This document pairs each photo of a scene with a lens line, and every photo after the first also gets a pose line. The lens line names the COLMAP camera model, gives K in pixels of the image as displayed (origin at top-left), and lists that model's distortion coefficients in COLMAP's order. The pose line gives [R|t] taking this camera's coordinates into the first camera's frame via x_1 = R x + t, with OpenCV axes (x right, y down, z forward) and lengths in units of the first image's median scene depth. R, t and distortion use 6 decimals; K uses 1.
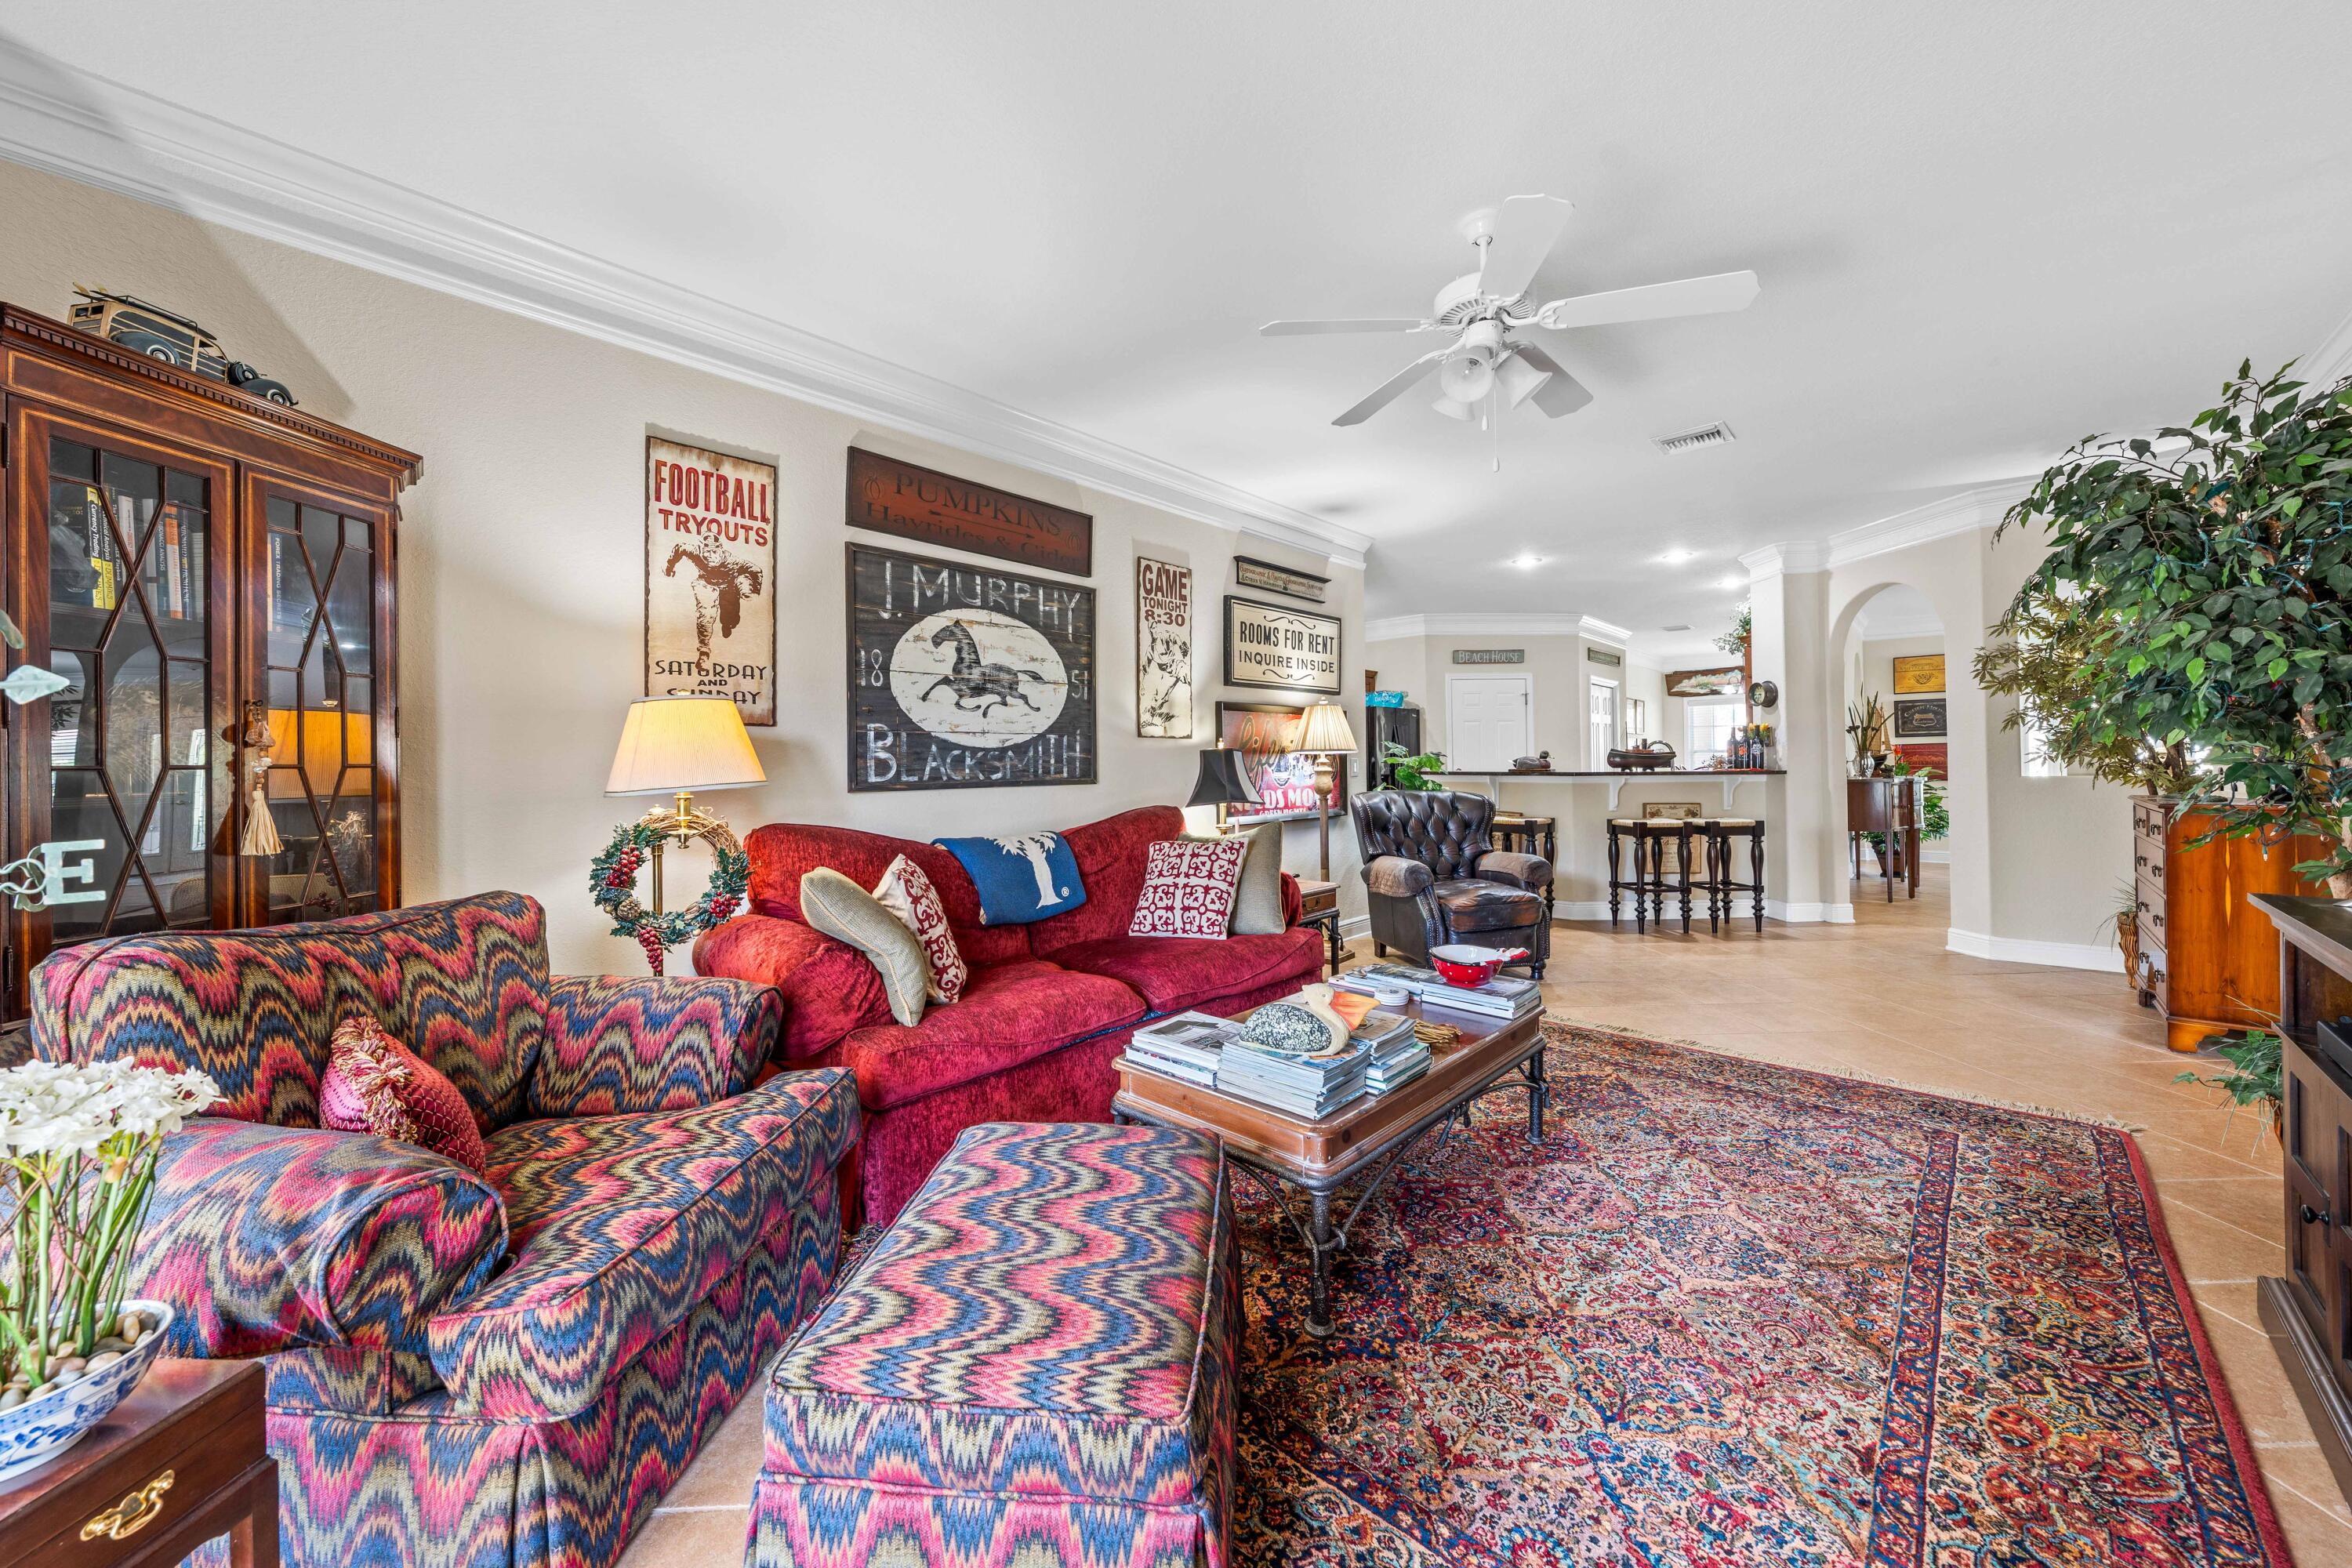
lens RADIAL K [[872.2, 0, 1170.9], [0, 872.2, 758.1], [0, 0, 1]] dist [0.007643, 0.000001]
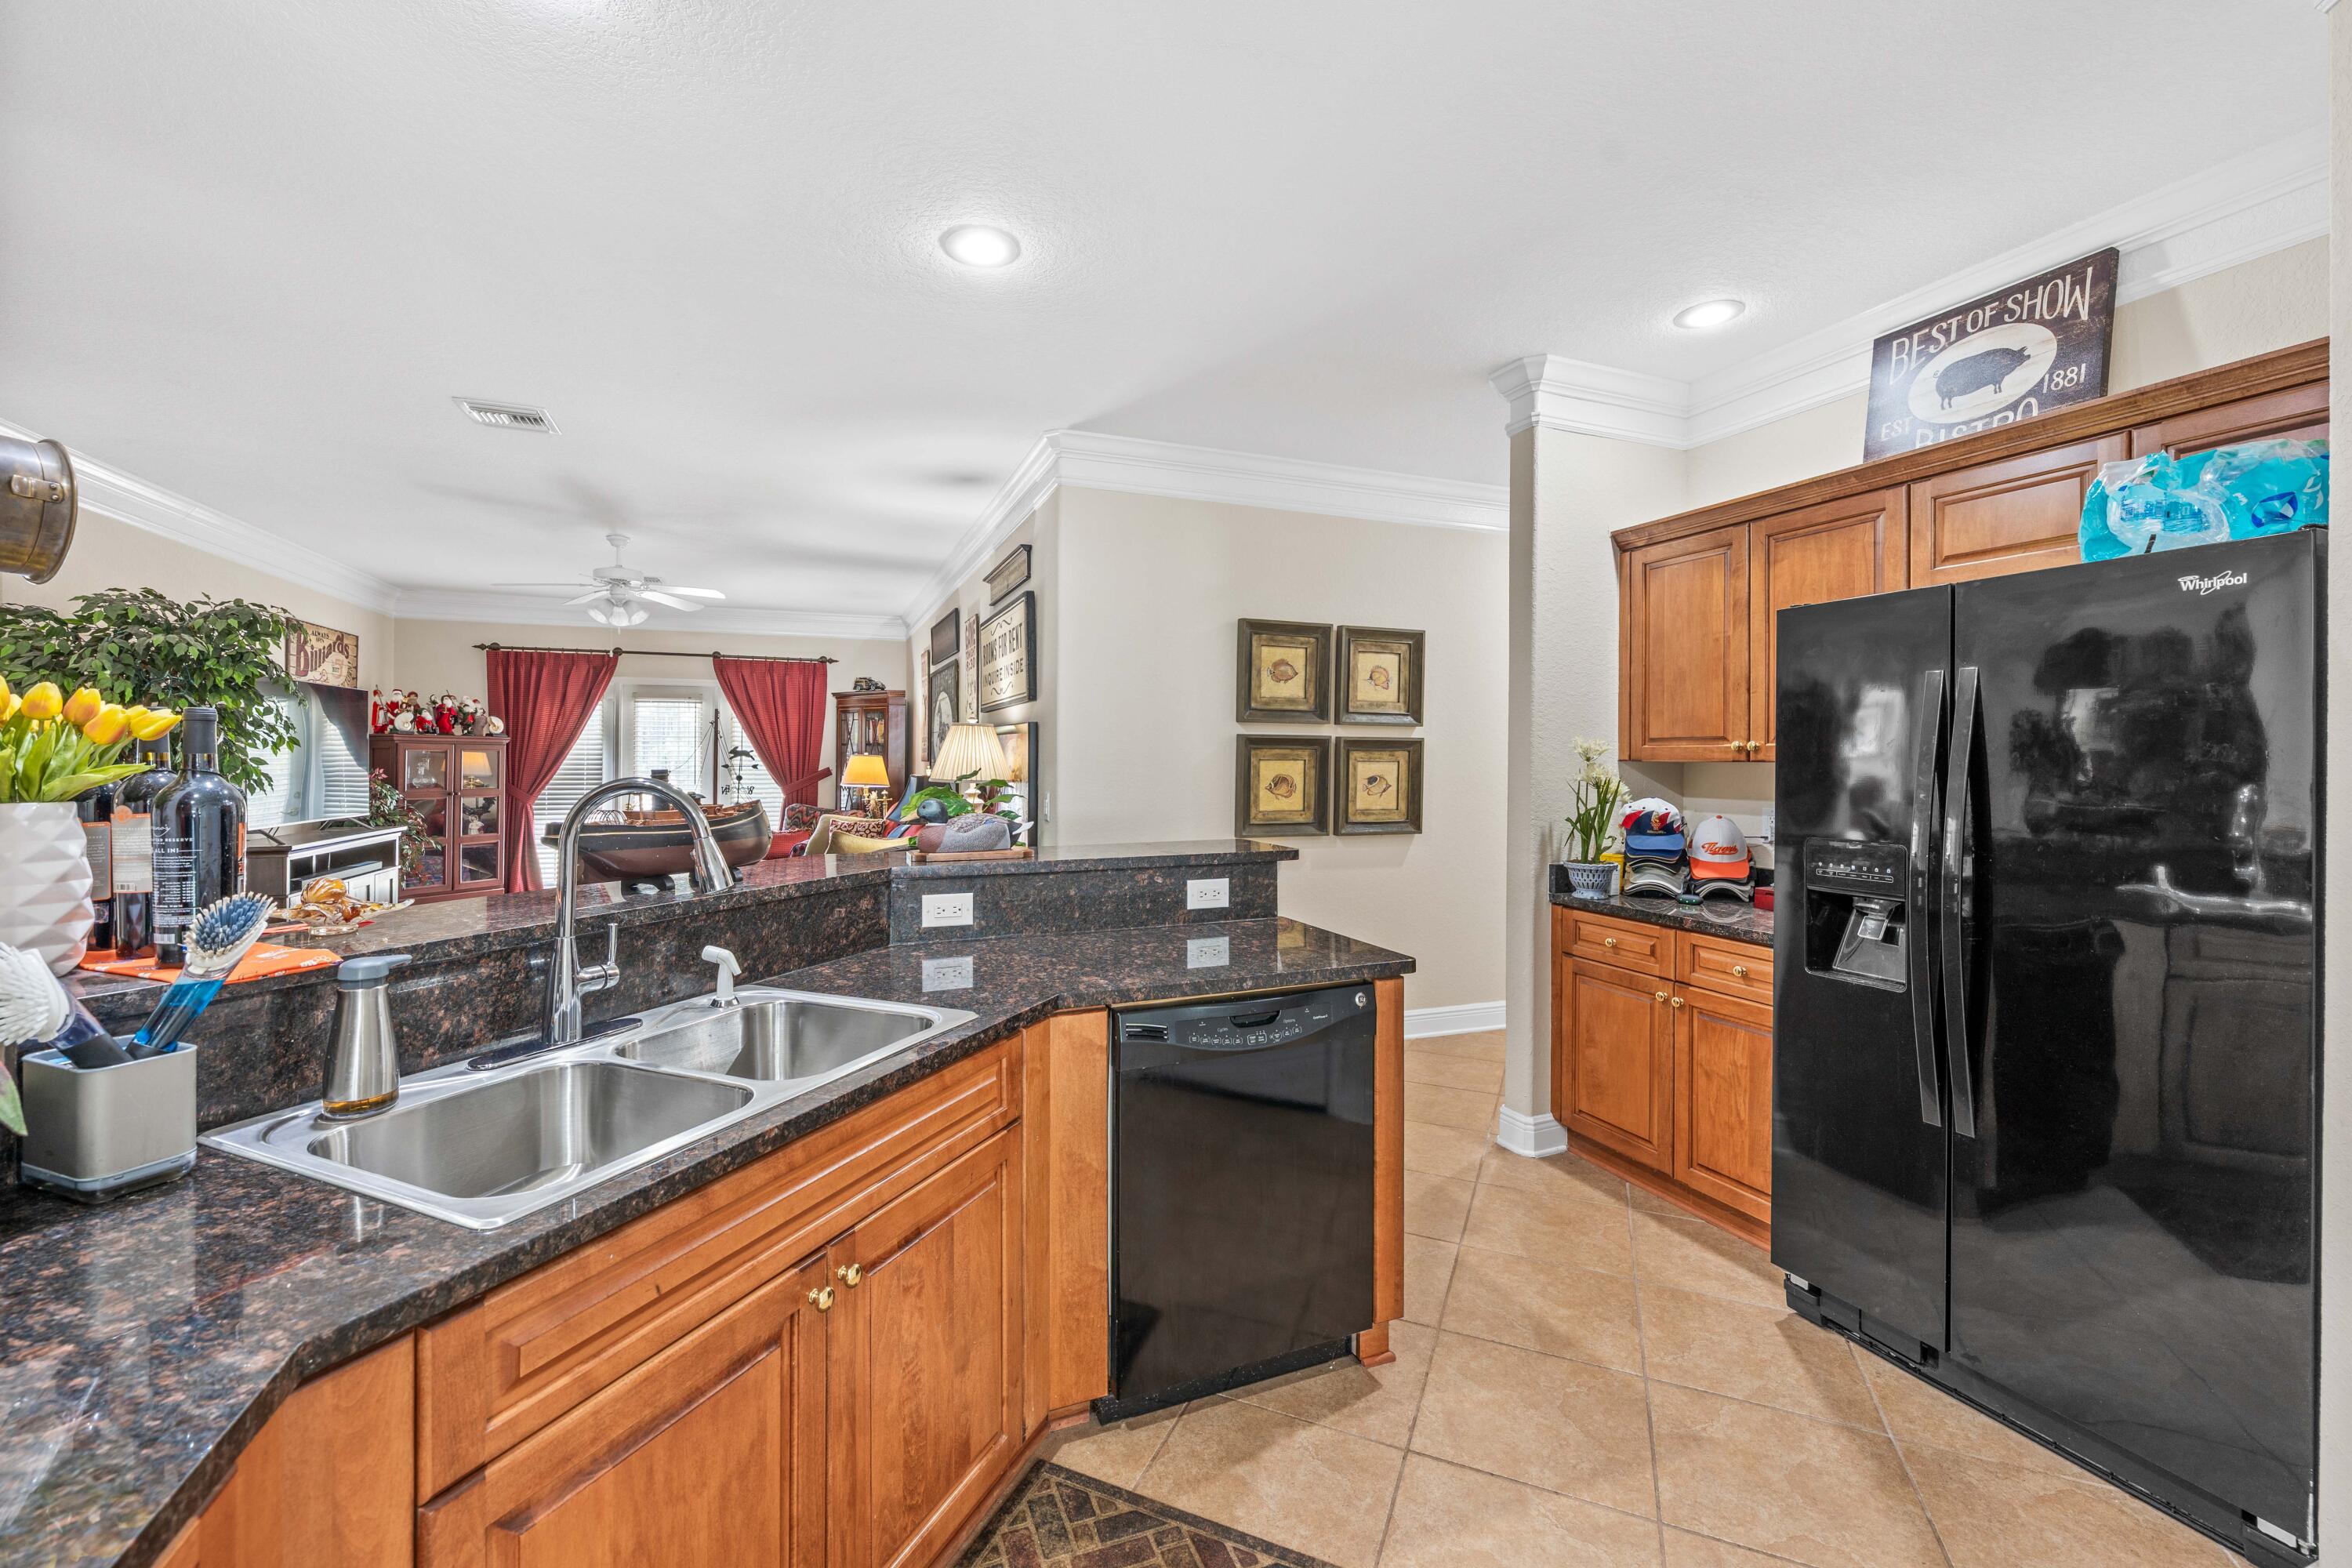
lens RADIAL K [[975.6, 0, 1169.0], [0, 975.6, 756.8], [0, 0, 1]] dist [-0.002762, -0.000270]
pose [[-0.446576, 0.009290, -0.894697, 0.829497], [0.010336, 0.999933, 0.005224, -0.029450], [0.894686, -0.006914, -0.446642, 1.427763]]
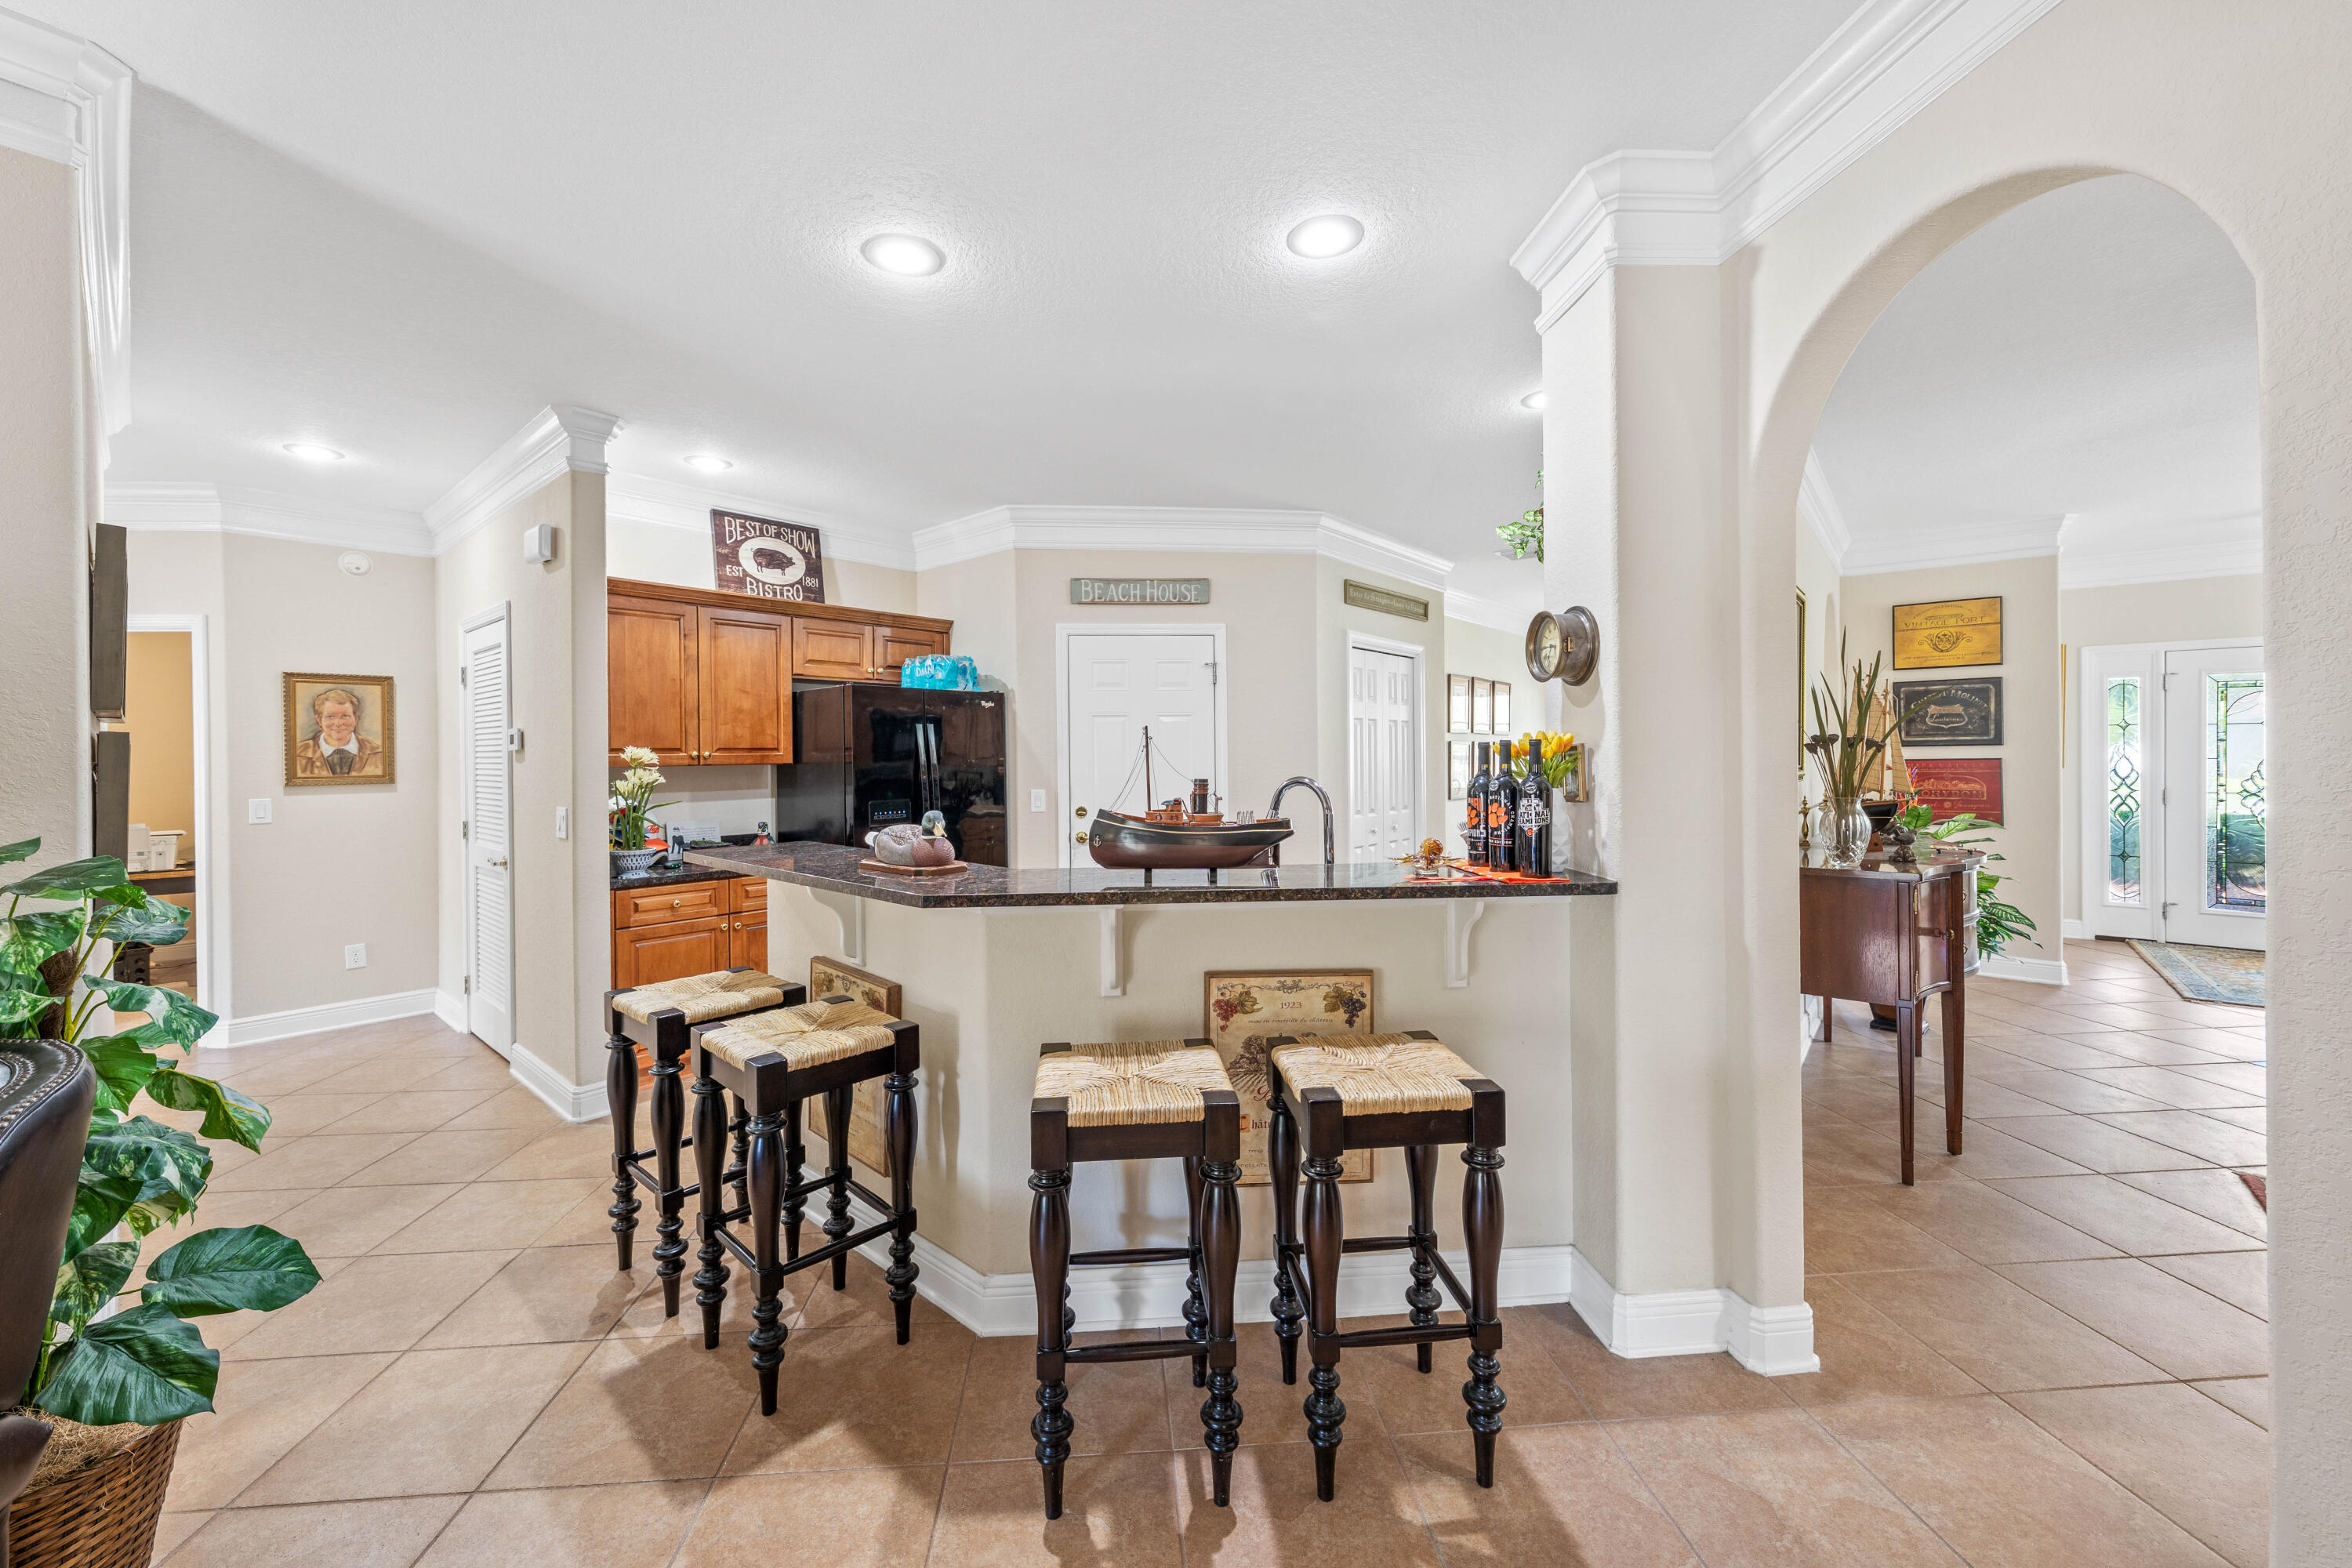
lens RADIAL K [[872.2, 0, 1170.9], [0, 872.2, 758.1], [0, 0, 1]] dist [0.007643, 0.000001]
pose [[0.999661, 0.002987, 0.025869, 0.580510], [-0.003401, 0.999867, 0.015942, -0.039085], [-0.025818, -0.016025, 0.999538, 0.748746]]
